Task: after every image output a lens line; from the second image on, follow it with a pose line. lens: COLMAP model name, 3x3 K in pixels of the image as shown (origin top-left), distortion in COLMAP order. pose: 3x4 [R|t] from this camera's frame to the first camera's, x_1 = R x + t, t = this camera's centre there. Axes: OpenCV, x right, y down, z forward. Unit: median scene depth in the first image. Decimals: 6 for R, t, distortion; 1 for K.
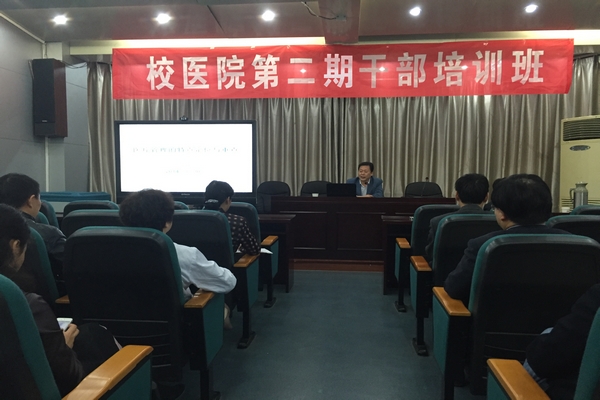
lens RADIAL K [[480.8, 0, 300.0], [0, 480.8, 200.0], [0, 0, 1]] dist [0.008519, -0.001856]
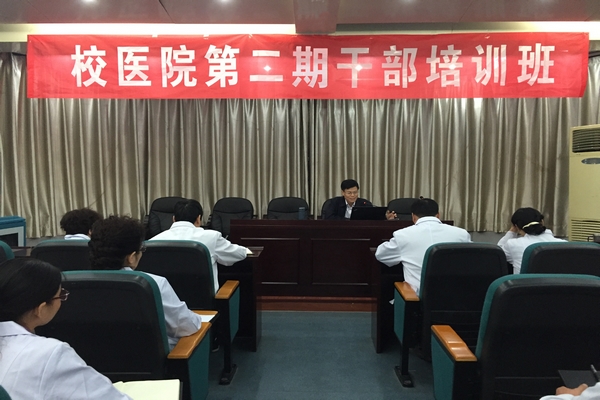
lens RADIAL K [[480.8, 0, 300.0], [0, 480.8, 200.0], [0, 0, 1]] dist [0.008519, -0.001856]
pose [[0.996681, -0.006217, 0.081173, -0.007959], [0.006798, 0.999953, -0.006885, -0.034447], [-0.081127, 0.007414, 0.996676, 0.181344]]
